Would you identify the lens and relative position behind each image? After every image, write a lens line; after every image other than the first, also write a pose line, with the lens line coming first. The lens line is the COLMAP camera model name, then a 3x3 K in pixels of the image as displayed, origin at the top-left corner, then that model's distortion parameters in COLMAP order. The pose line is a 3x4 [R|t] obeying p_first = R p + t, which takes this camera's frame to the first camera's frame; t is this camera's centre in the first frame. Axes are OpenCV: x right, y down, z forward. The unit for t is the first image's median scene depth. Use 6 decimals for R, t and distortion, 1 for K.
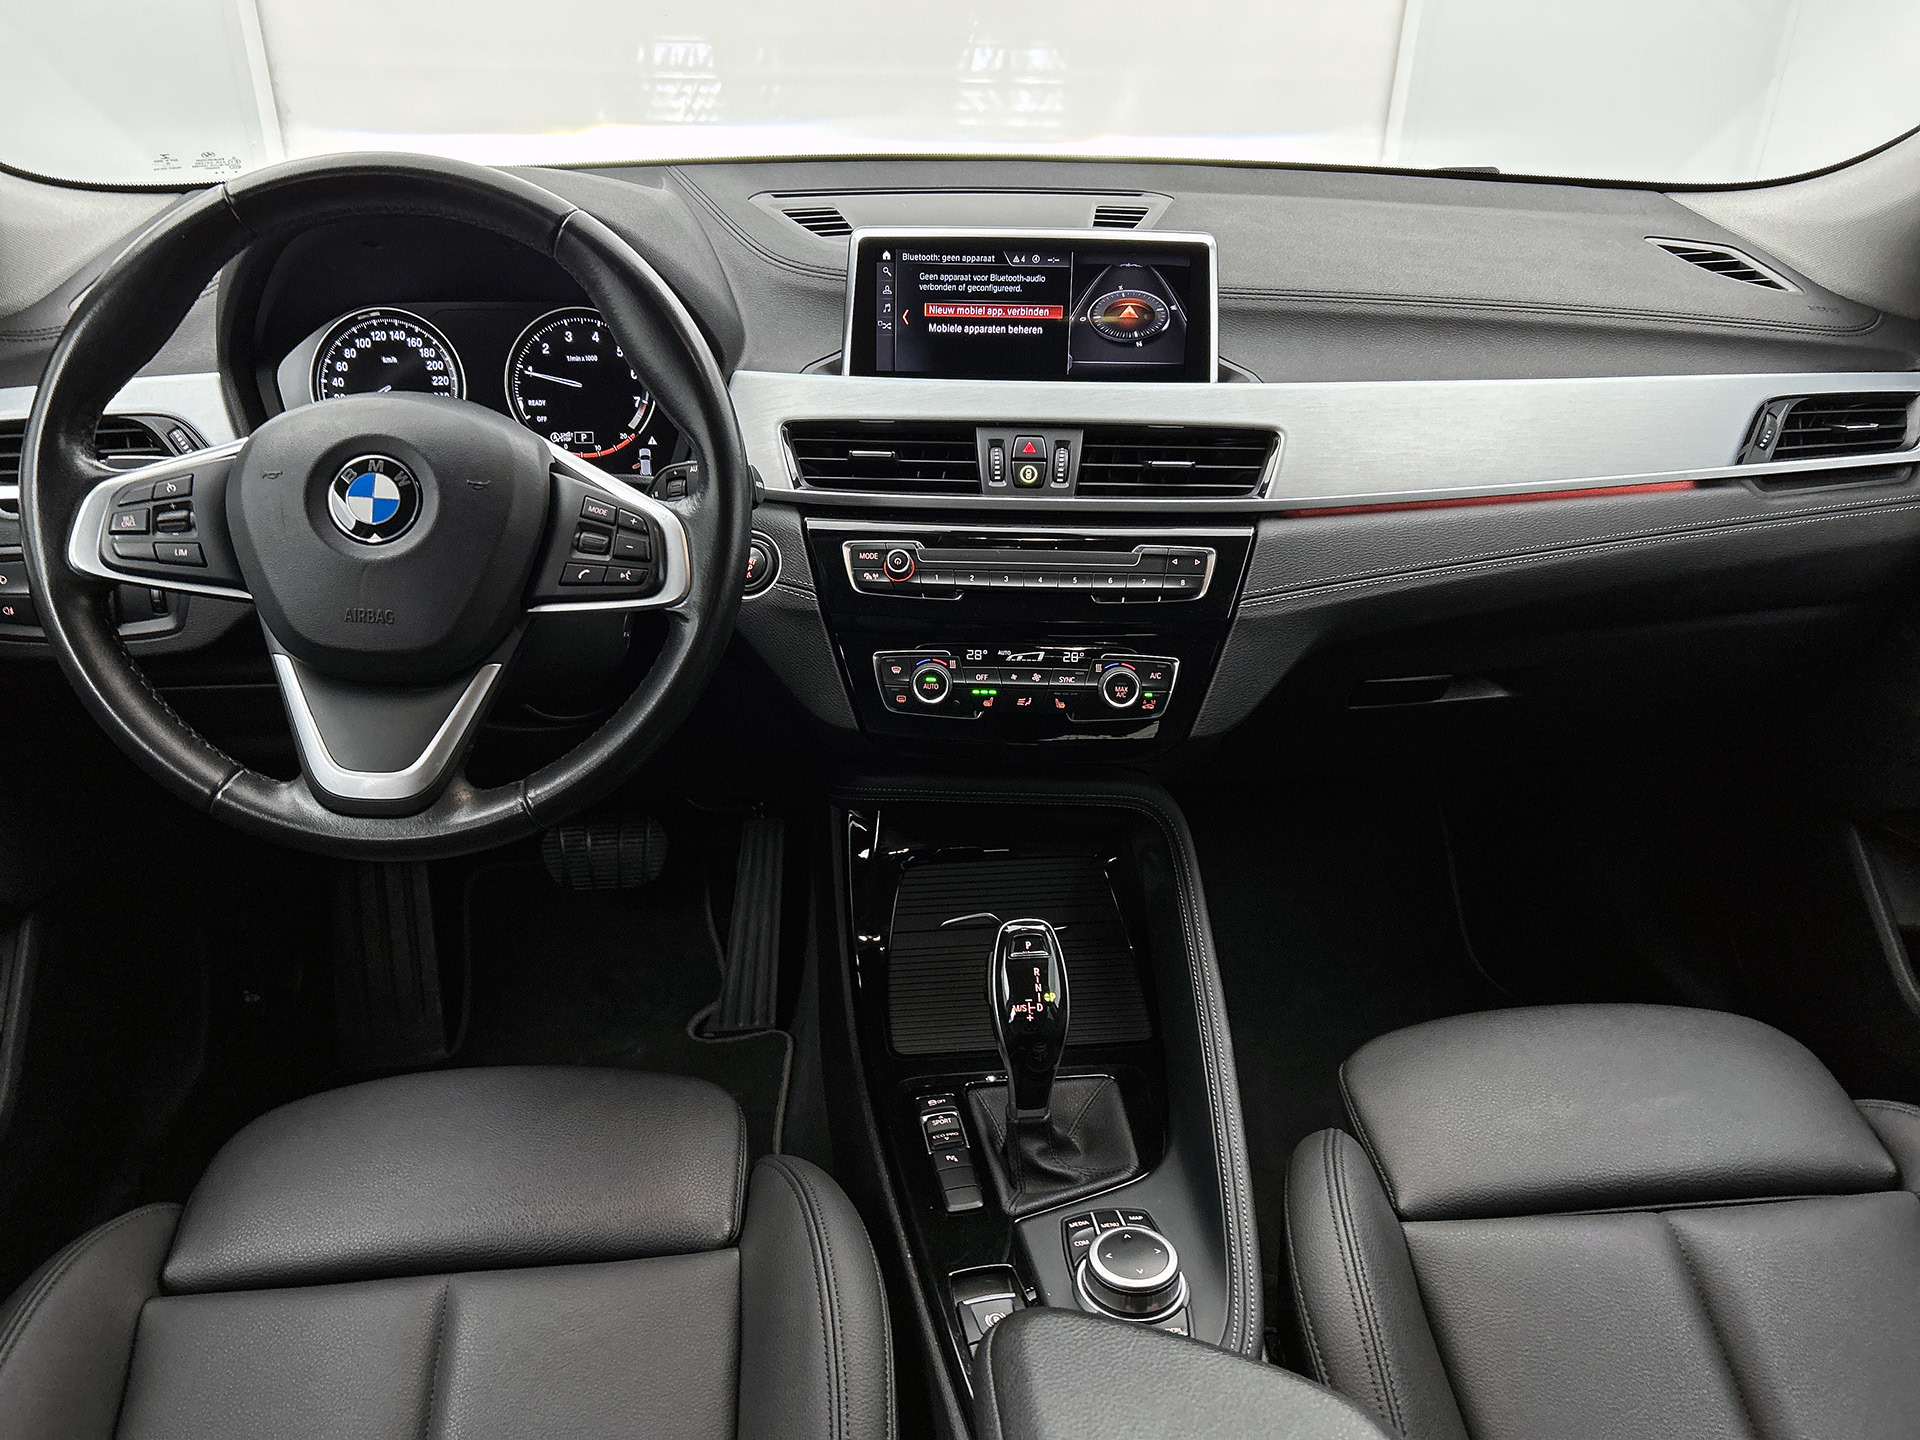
lens RADIAL K [[1344.3, 0, 960.0], [0, 1344.3, 720.0], [0, 0, 1]] dist [0.007410, 0.001202]
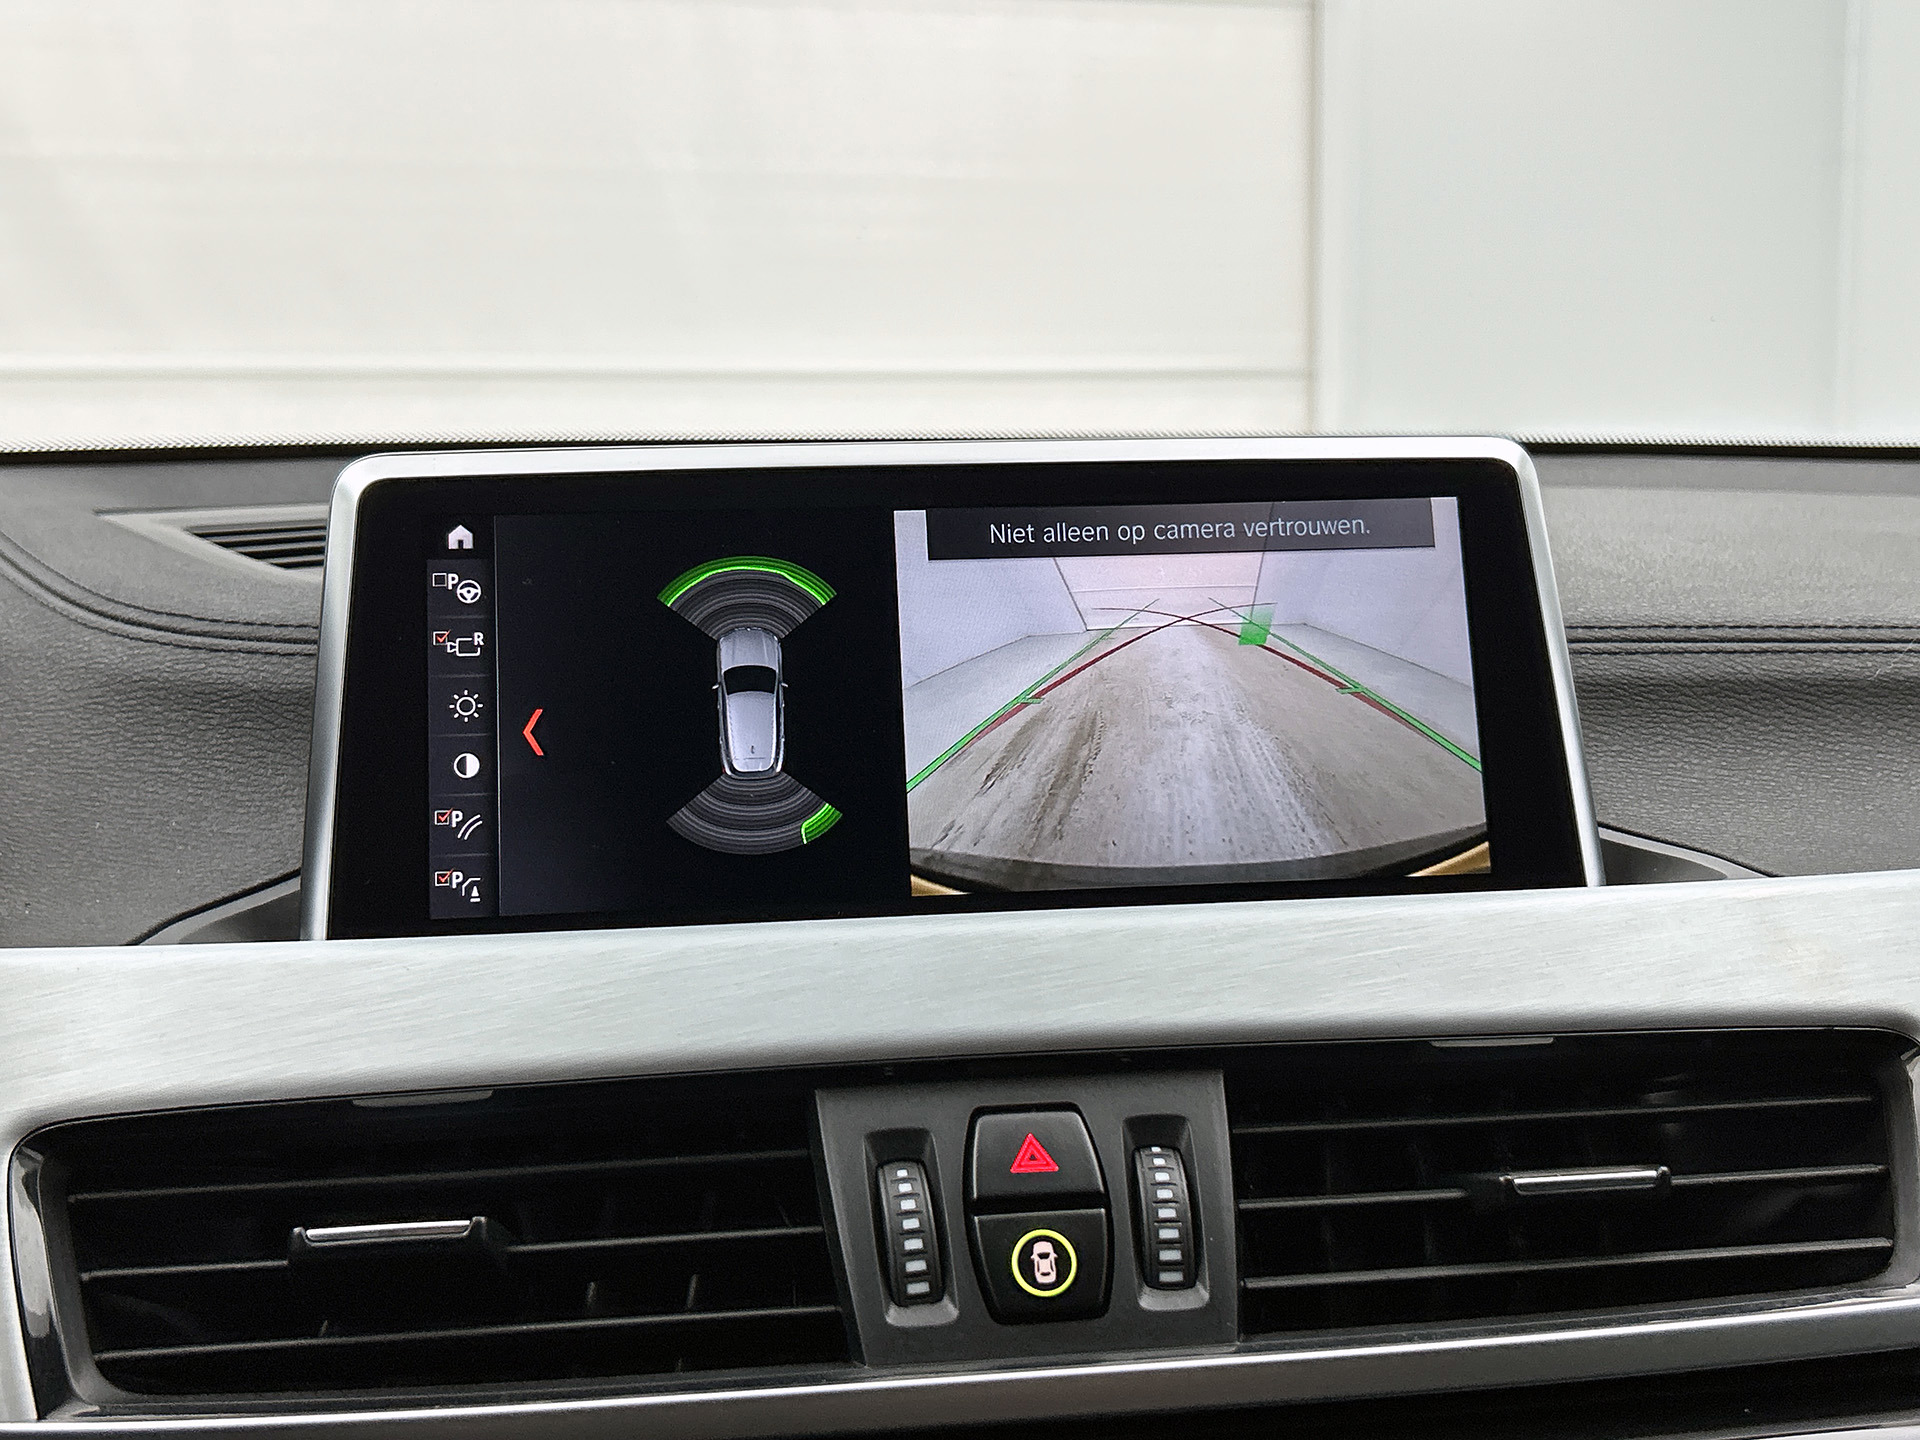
lens RADIAL K [[2070.2, 0, 960.0], [0, 2070.2, 720.0], [0, 0, 1]] dist [0.092684, -0.264471]
pose [[0.989712, -0.047973, 0.134792, -0.010645], [0.096976, 0.917611, -0.385468, -0.127528], [-0.105194, 0.394574, 0.912823, 0.609080]]
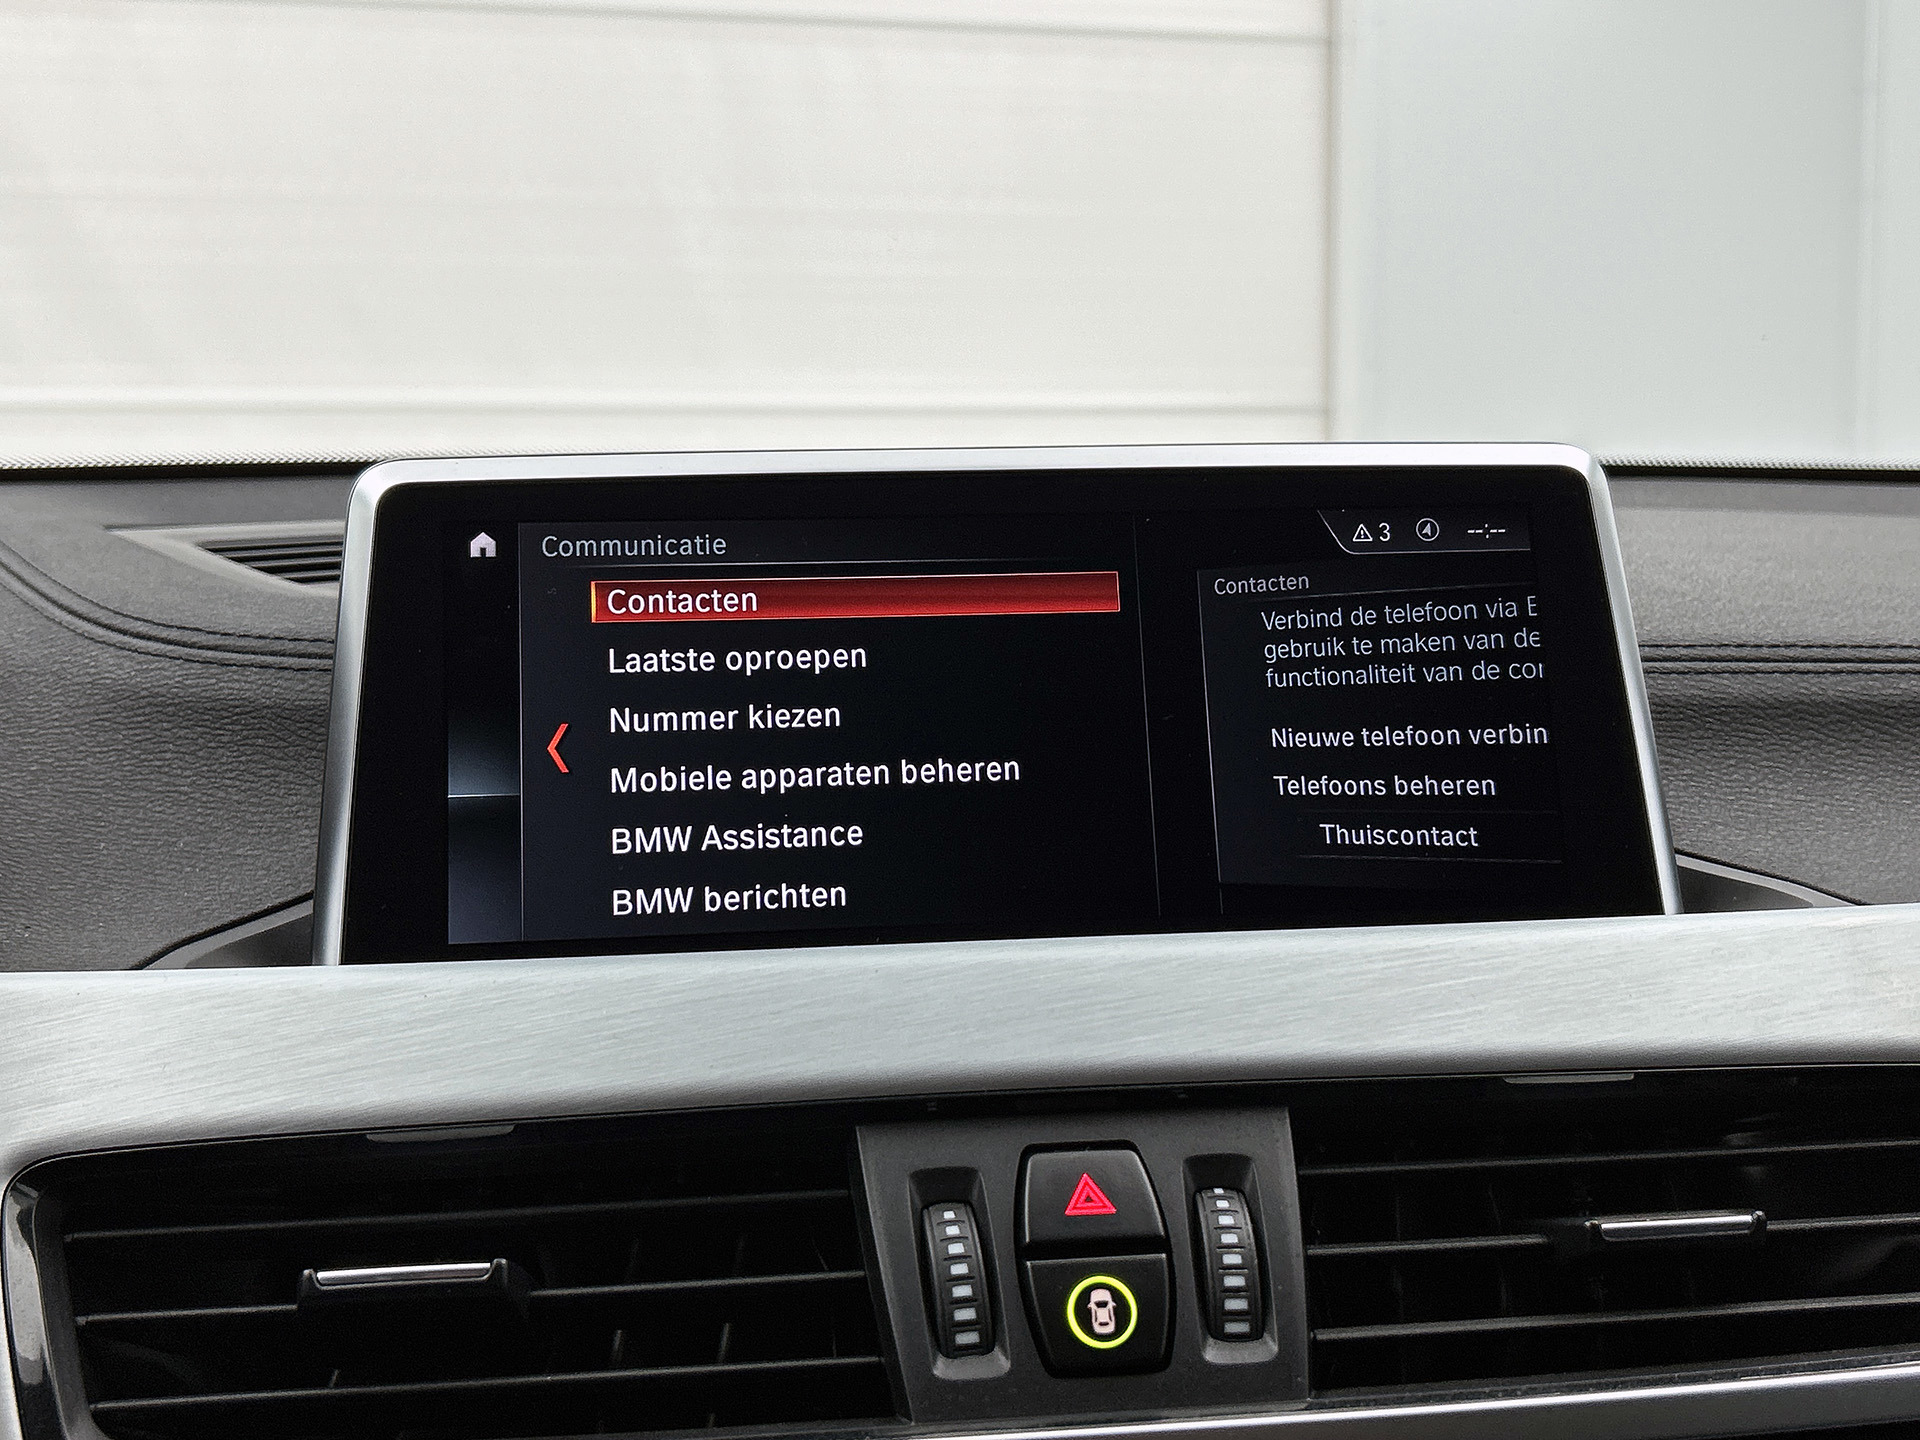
lens RADIAL K [[2070.2, 0, 960.0], [0, 2070.2, 720.0], [0, 0, 1]] dist [0.092684, -0.264471]
pose [[0.990598, -0.042366, 0.130077, -0.015030], [0.091831, 0.910705, -0.402720, -0.132506], [-0.101400, 0.410879, 0.906034, 0.631450]]
